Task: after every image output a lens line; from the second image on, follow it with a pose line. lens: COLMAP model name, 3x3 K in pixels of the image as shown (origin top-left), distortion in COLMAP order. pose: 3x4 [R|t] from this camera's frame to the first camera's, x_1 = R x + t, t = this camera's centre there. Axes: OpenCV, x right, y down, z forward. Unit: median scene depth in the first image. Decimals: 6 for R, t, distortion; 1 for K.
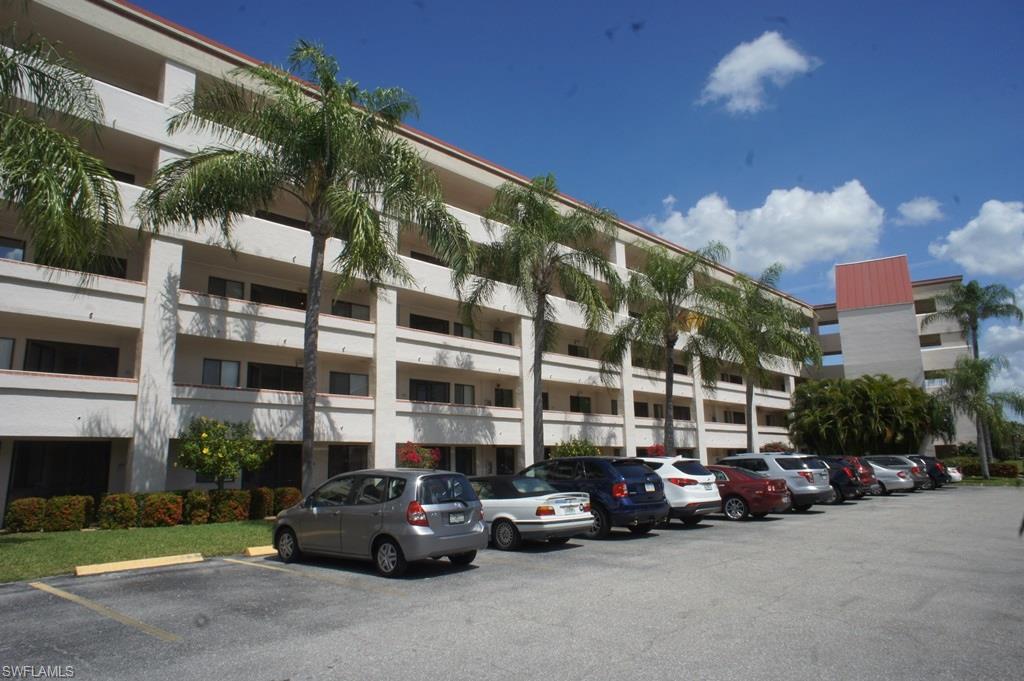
lens RADIAL K [[694.2, 0, 510.2], [0, 694.2, 336.5], [0, 0, 1]] dist [-0.072512, 0.098705]
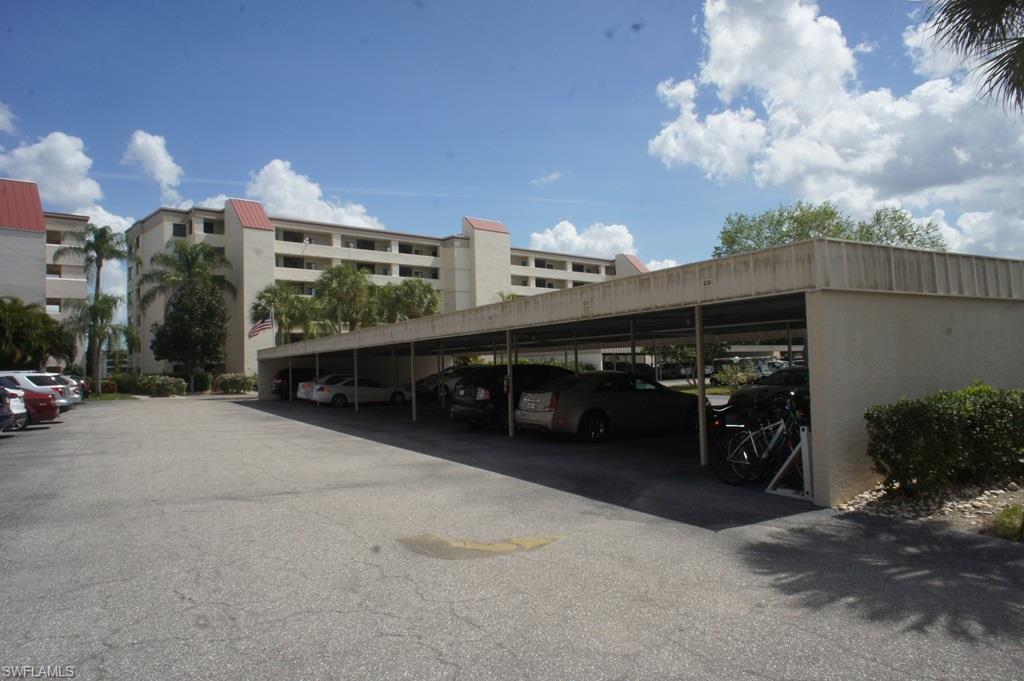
lens RADIAL K [[694.2, 0, 510.2], [0, 694.2, 336.5], [0, 0, 1]] dist [-0.072512, 0.098705]
pose [[0.325796, 0.054692, 0.943857, -0.180312], [-0.162082, 0.986777, -0.001233, -0.006355], [-0.931443, -0.152580, 0.330353, -0.040648]]
